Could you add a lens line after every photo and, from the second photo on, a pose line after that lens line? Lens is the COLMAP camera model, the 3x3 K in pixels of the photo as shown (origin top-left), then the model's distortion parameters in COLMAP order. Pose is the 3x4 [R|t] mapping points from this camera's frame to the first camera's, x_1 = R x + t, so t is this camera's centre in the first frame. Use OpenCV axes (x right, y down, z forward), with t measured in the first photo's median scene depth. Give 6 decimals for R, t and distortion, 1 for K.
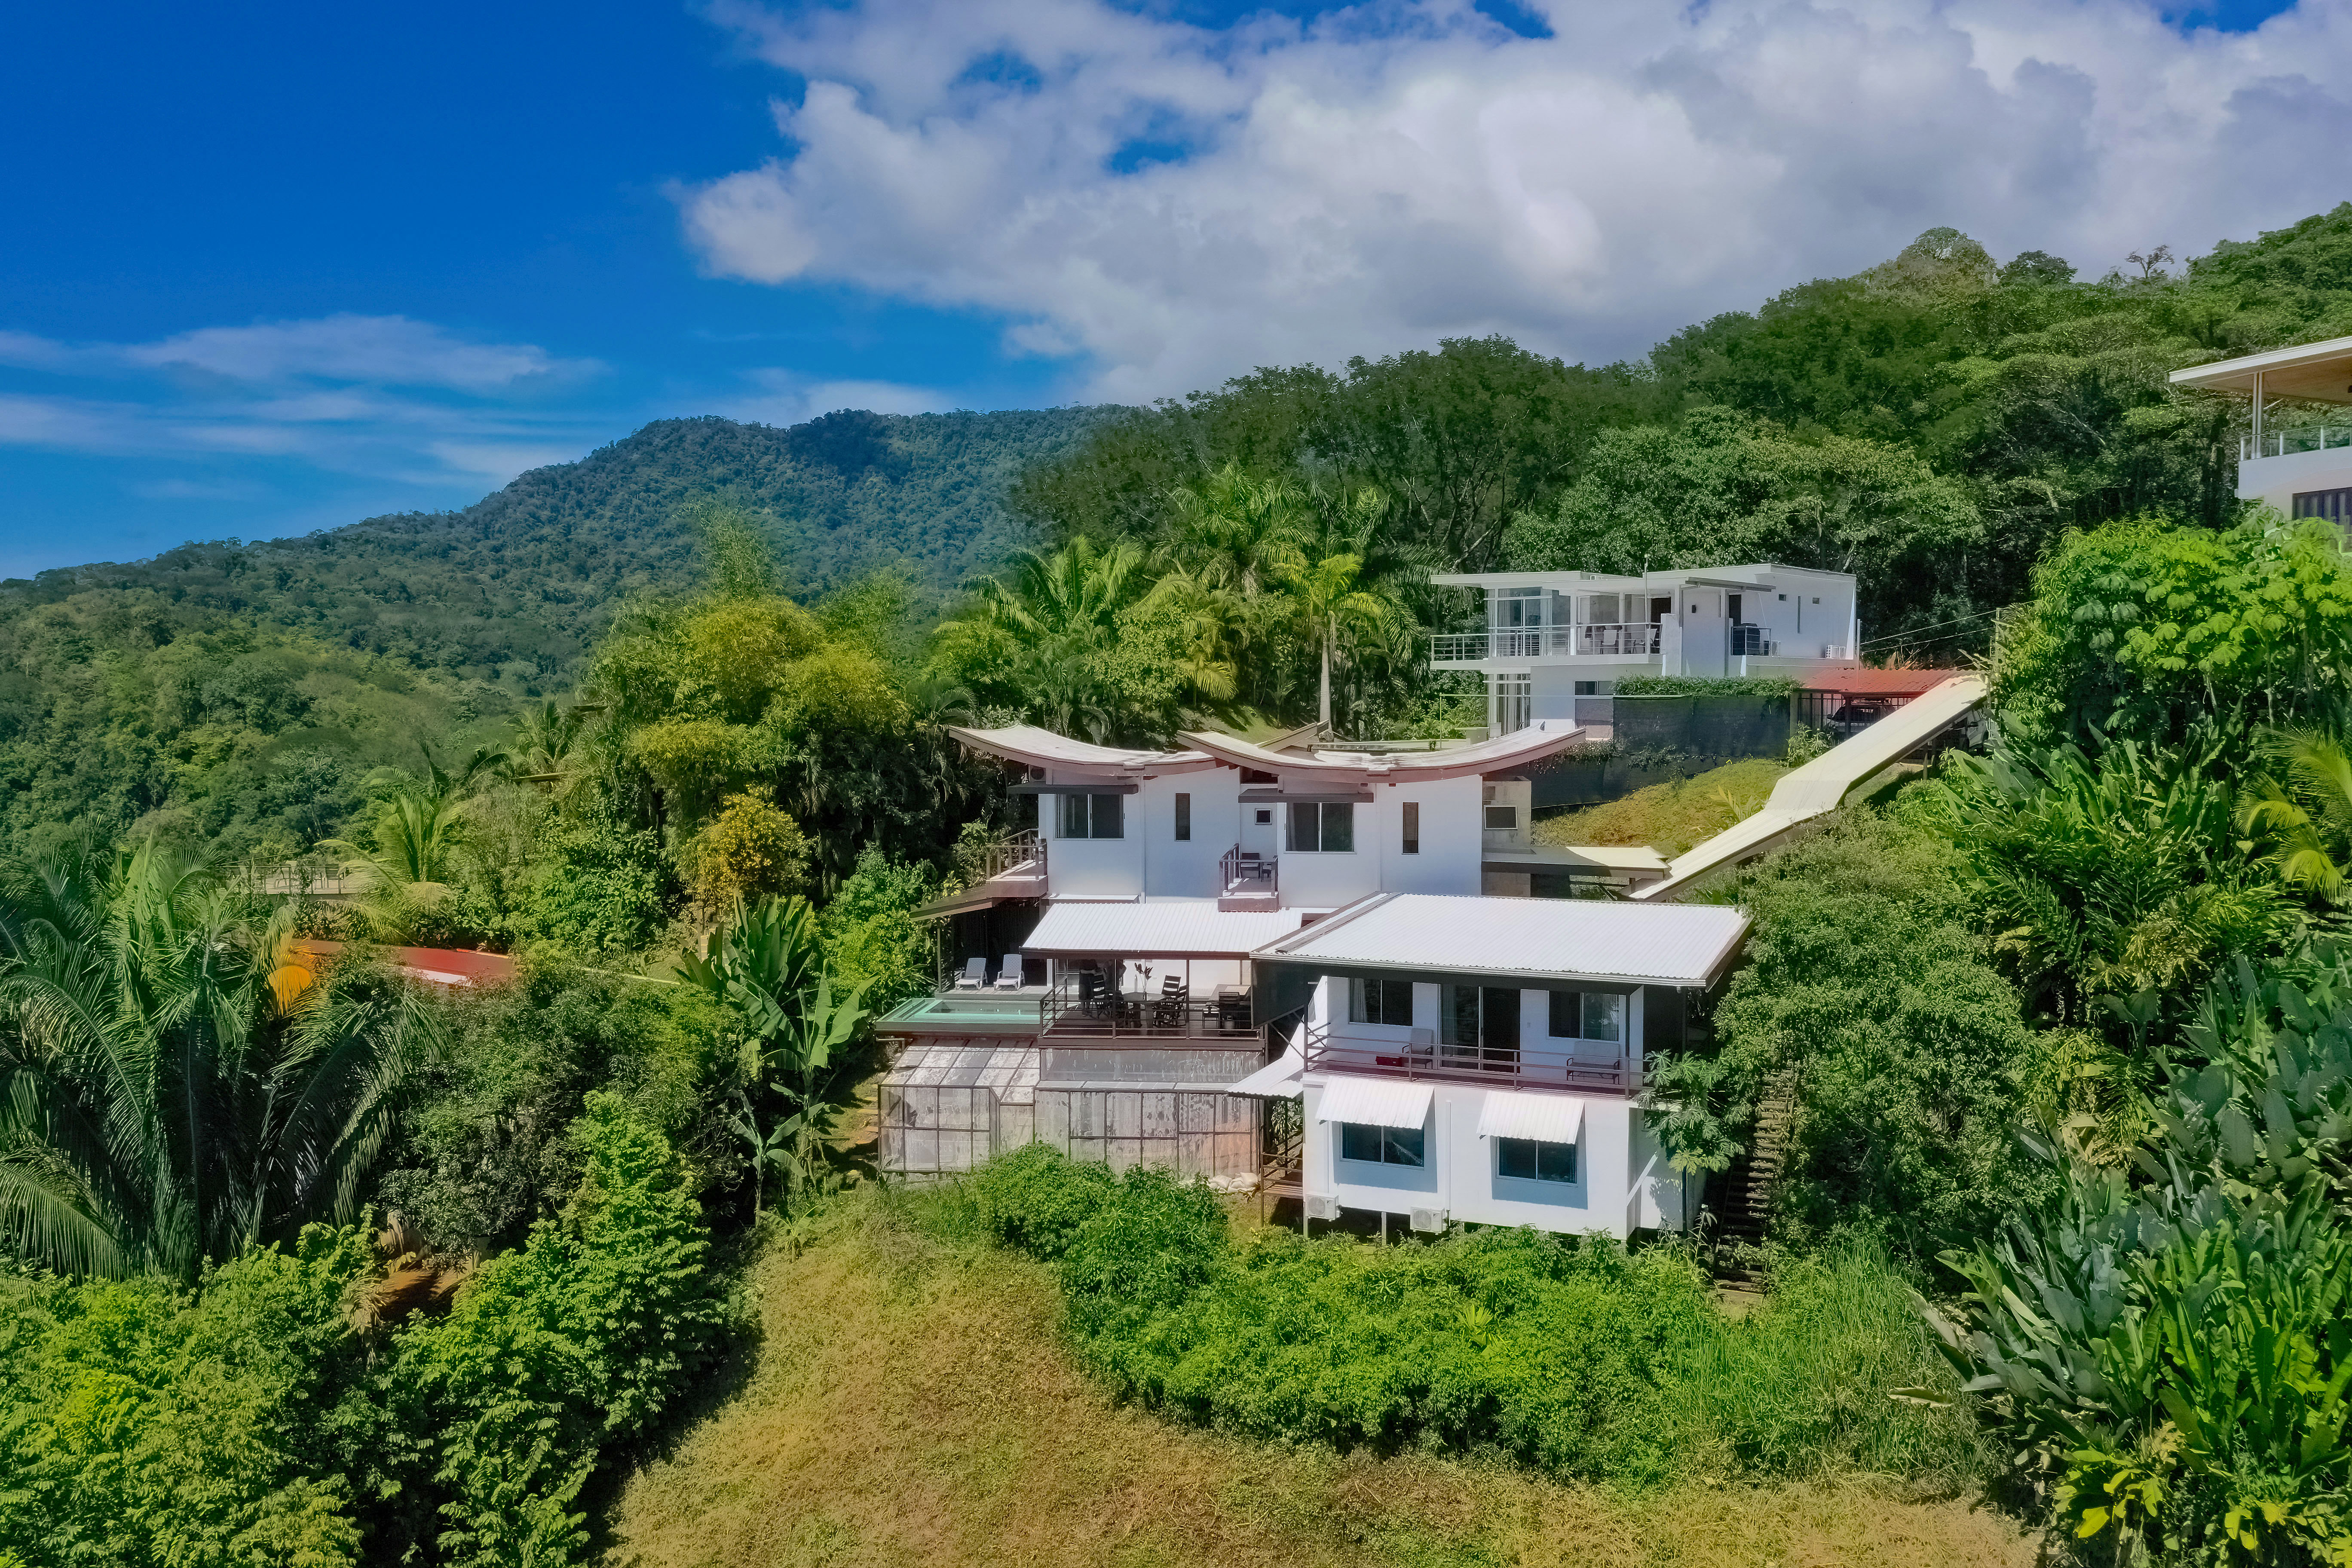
lens RADIAL K [[1854.6, 0, 1189.3], [0, 1854.6, 785.8], [0, 0, 1]] dist [-0.003799, 0.005539]
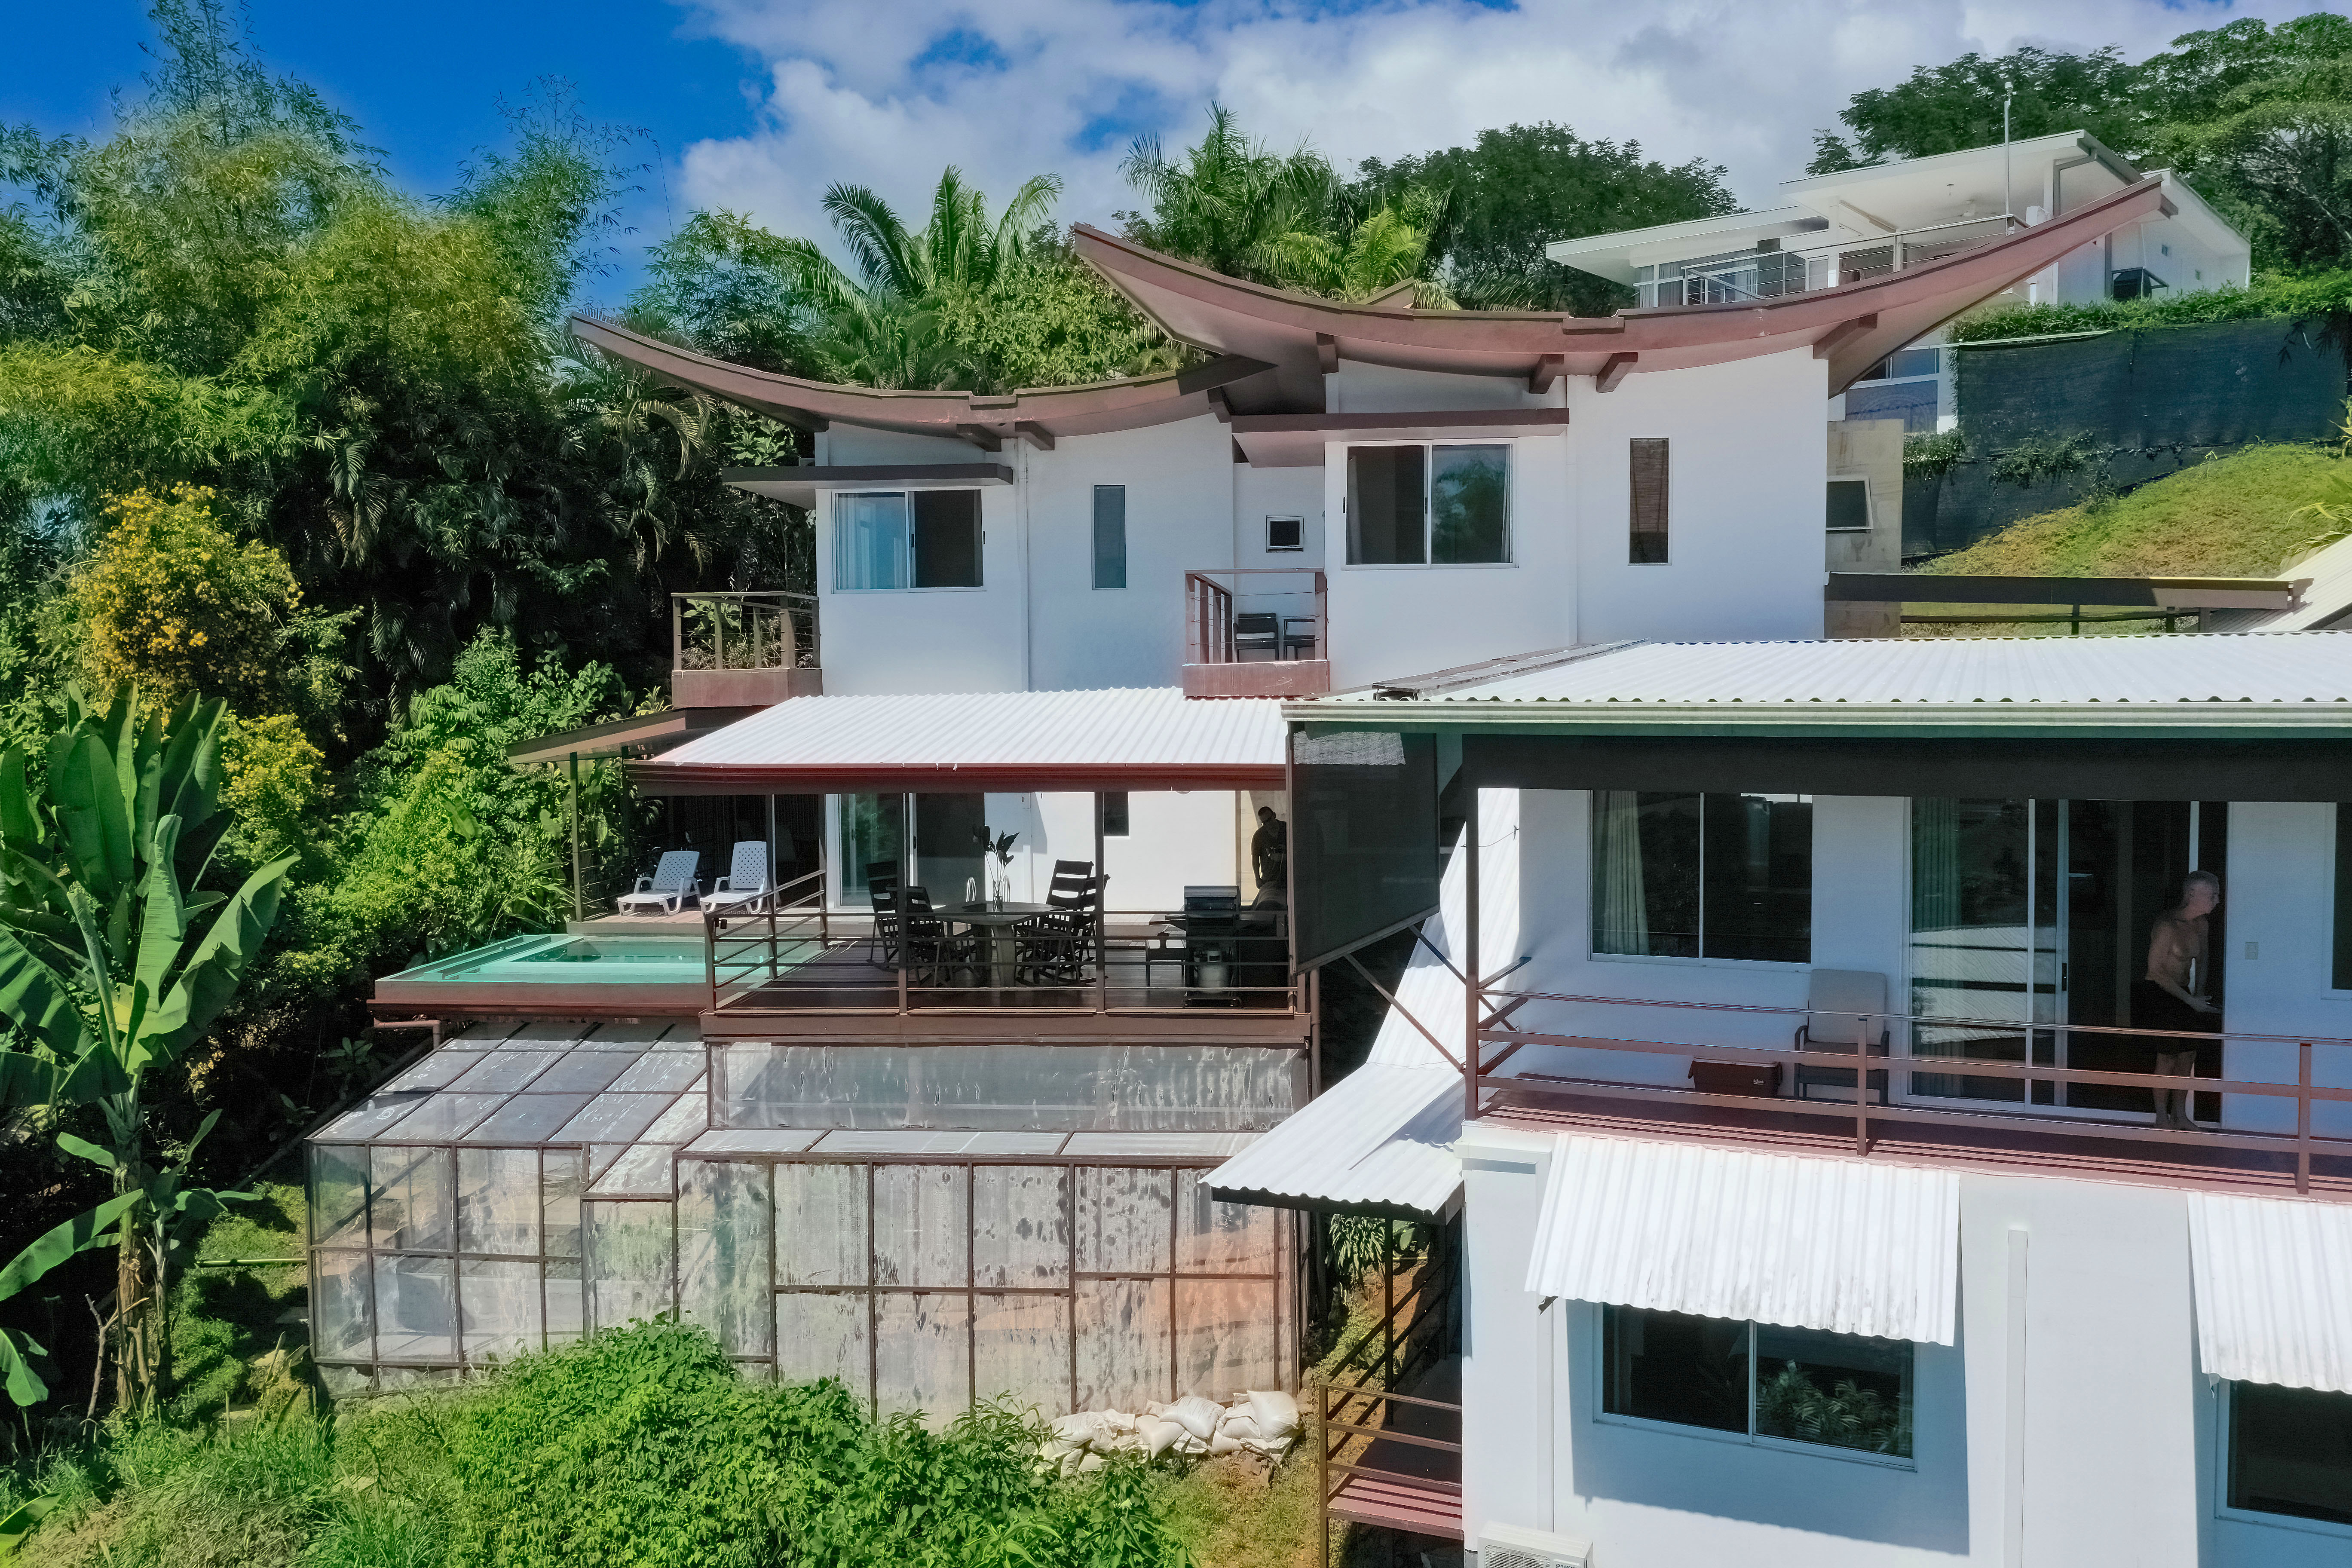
lens RADIAL K [[1854.6, 0, 1189.3], [0, 1854.6, 785.8], [0, 0, 1]] dist [-0.003799, 0.005539]
pose [[0.999942, -0.007778, 0.007389, 0.014078], [0.007723, 0.999943, 0.007350, 0.086080], [-0.007446, -0.007293, 0.999946, 0.614639]]
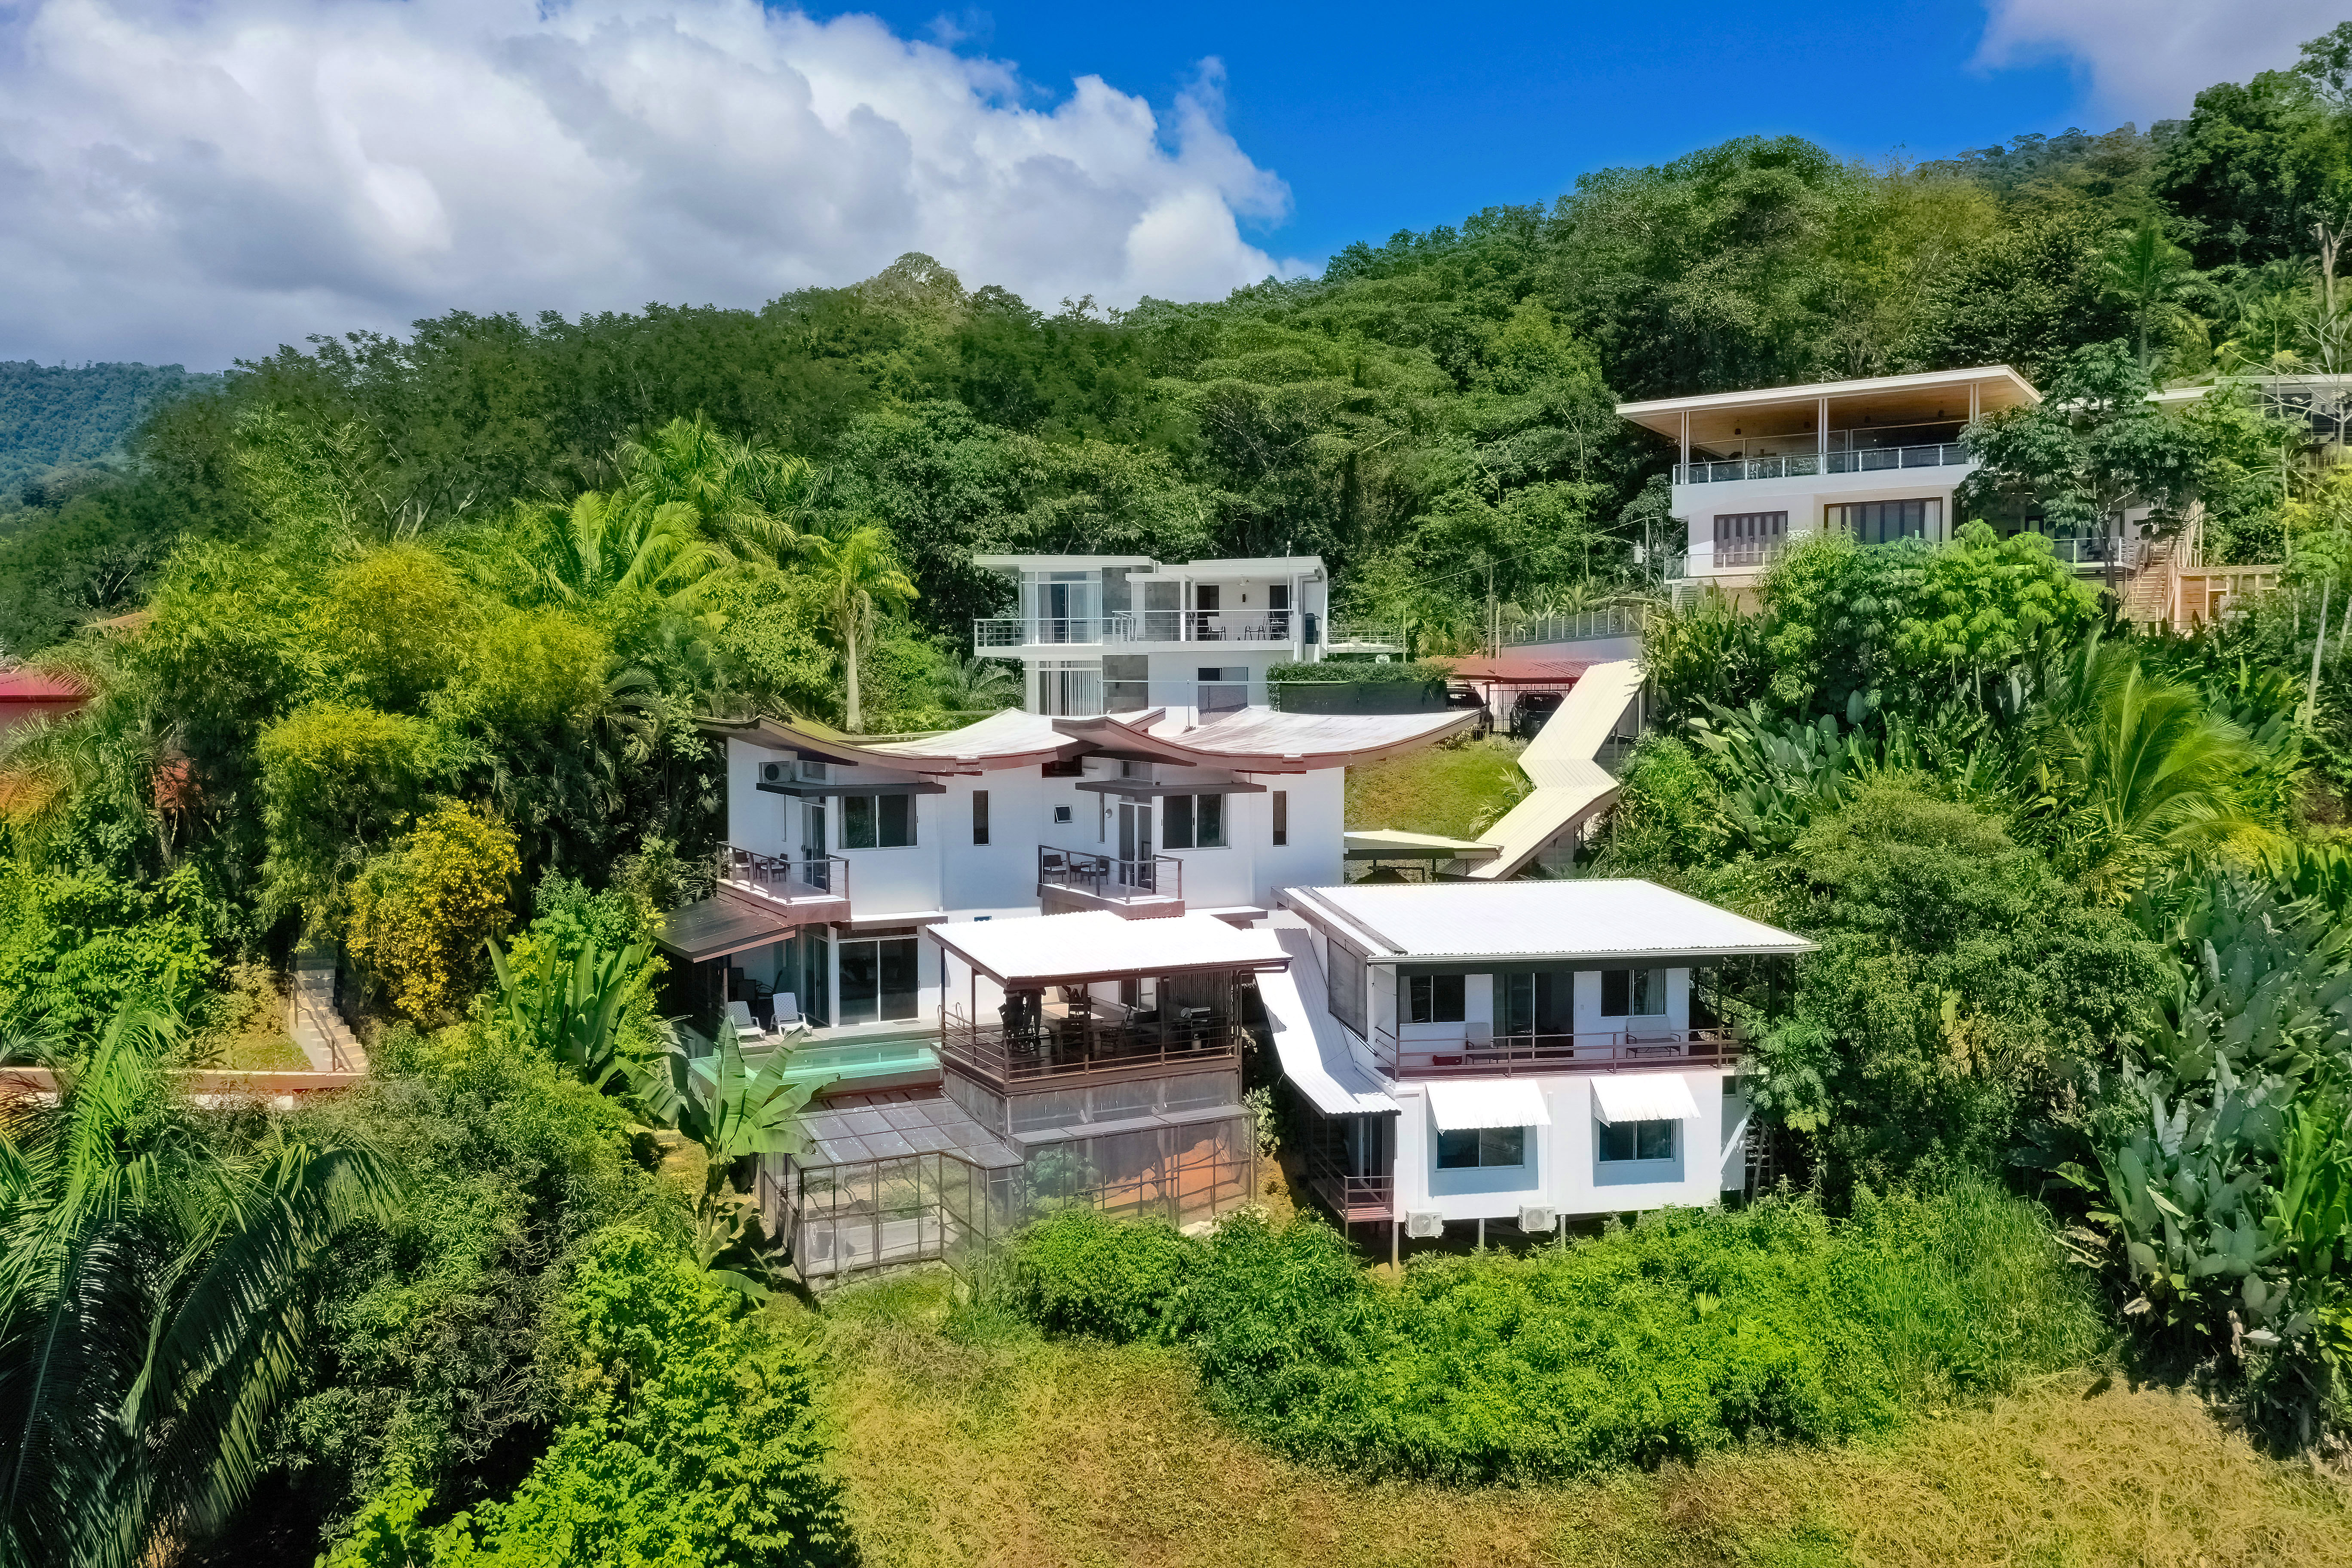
lens RADIAL K [[1854.6, 0, 1189.3], [0, 1854.6, 785.8], [0, 0, 1]] dist [-0.003799, 0.005539]
pose [[0.831001, -0.027905, 0.555570, -0.462879], [0.028141, 0.999571, 0.008114, -0.002603], [-0.555558, 0.008891, 0.831430, 0.252821]]
